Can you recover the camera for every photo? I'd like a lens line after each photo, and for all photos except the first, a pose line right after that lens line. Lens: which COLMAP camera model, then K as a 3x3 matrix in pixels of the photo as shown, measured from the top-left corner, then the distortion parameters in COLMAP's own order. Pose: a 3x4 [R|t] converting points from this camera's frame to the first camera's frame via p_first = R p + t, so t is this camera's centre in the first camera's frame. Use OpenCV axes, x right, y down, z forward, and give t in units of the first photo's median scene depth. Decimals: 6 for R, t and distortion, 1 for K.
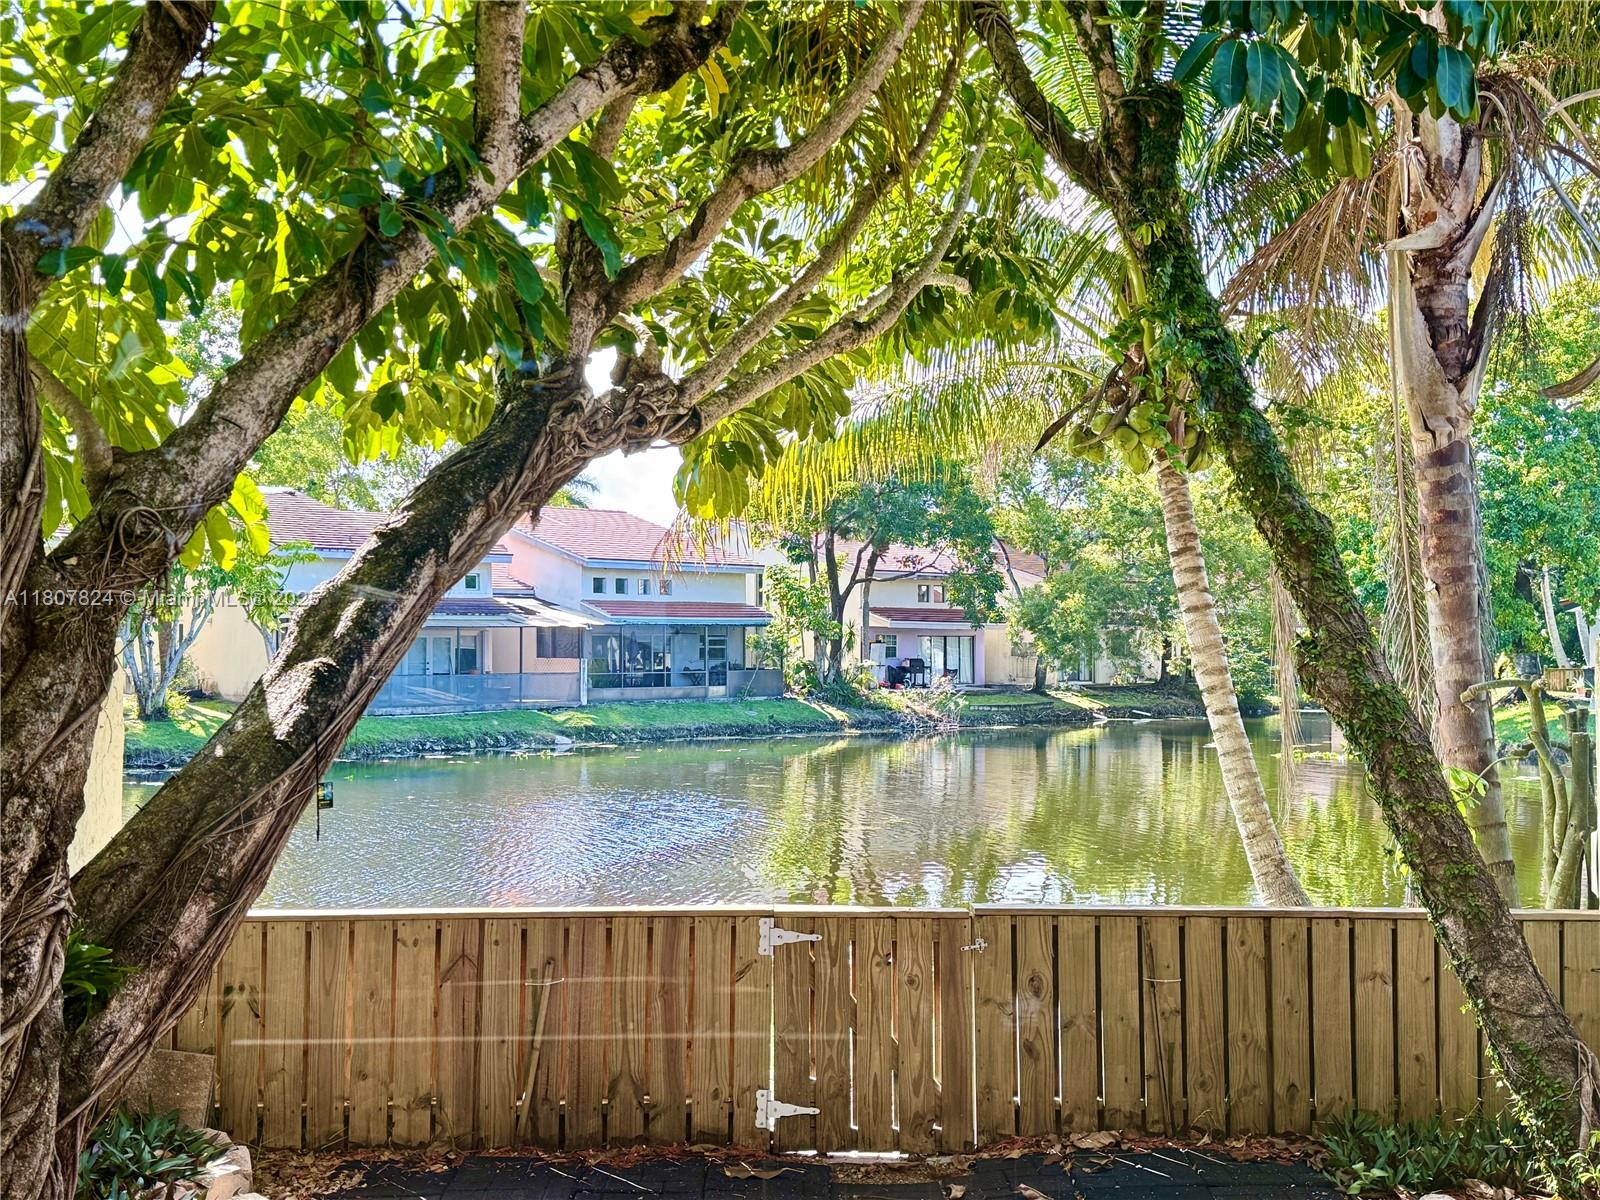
lens RADIAL K [[1689.7, 0, 796.6], [0, 1689.7, 604.6], [0, 0, 1]] dist [0.047169, 0.000000]
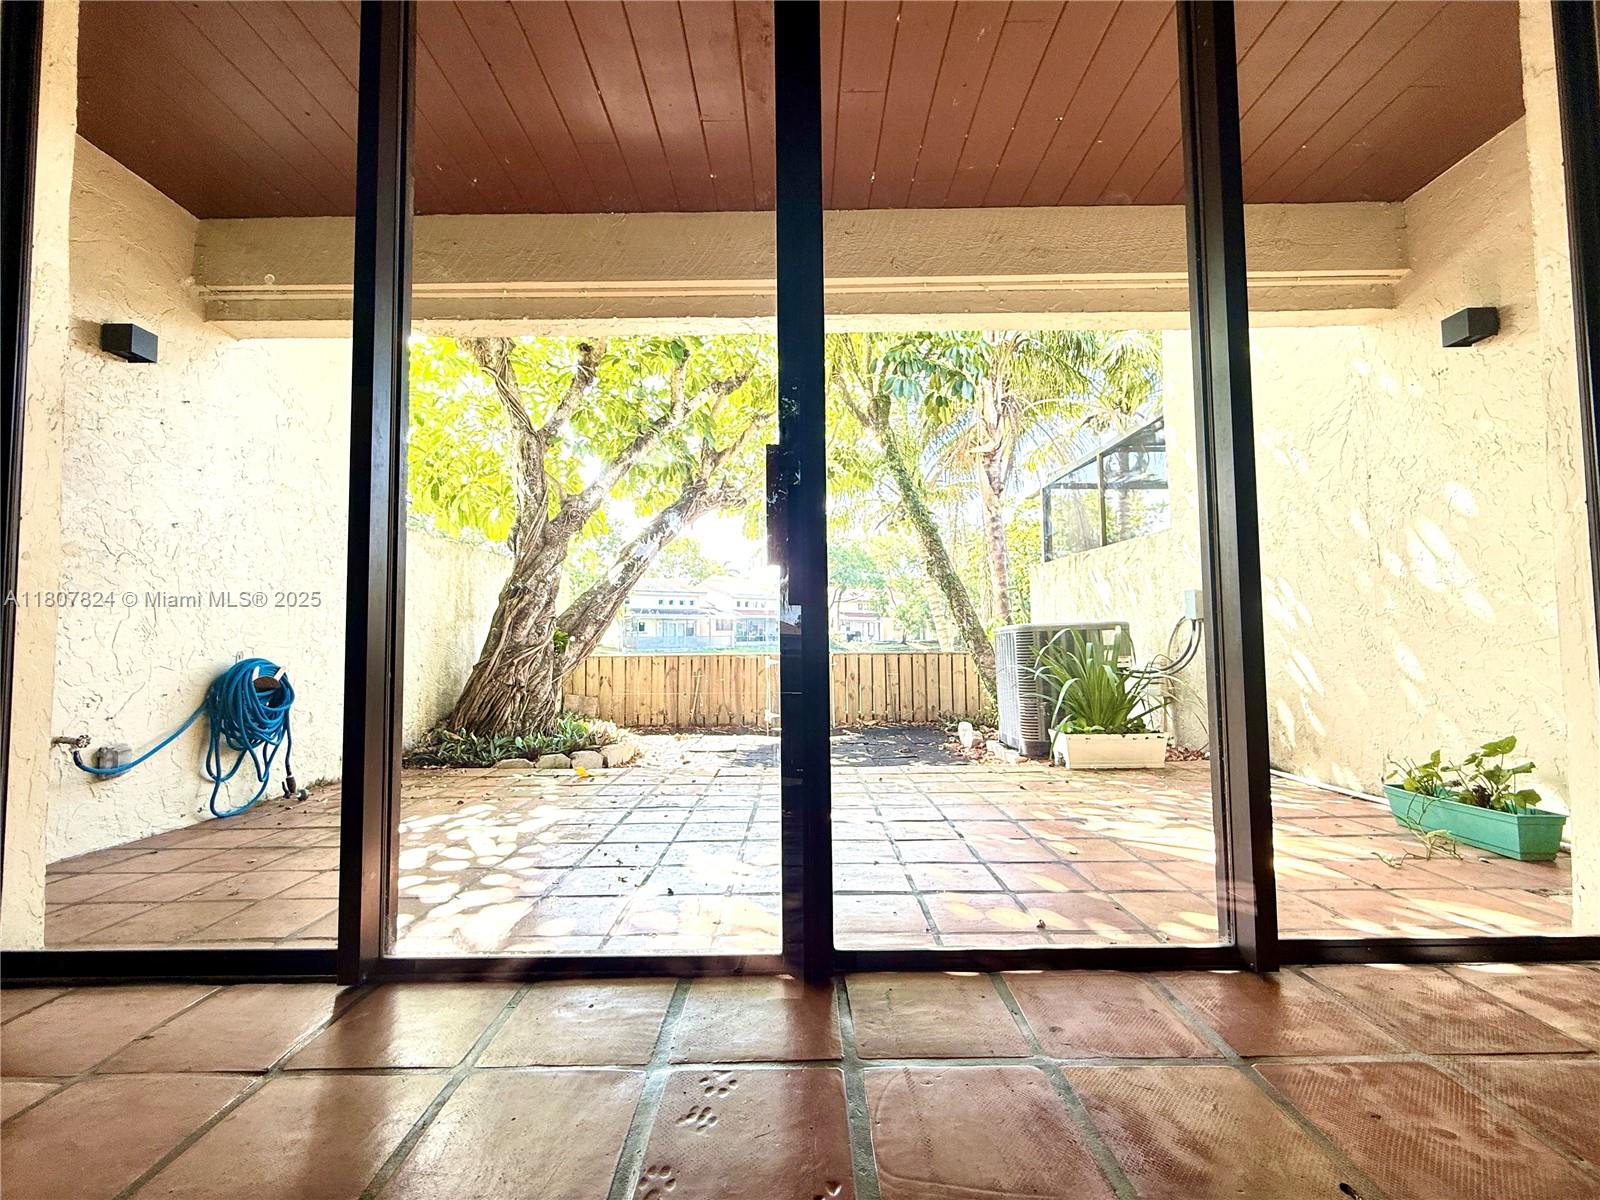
lens RADIAL K [[636.9, 0, 802.2], [0, 636.9, 598.8], [0, 0, 1]] dist [0.001481, 0.000652]
pose [[0.999703, -0.011880, -0.021267, 0.074997], [0.011293, 0.999558, -0.027506, 0.112643], [0.021584, 0.027257, 0.999395, -0.203535]]
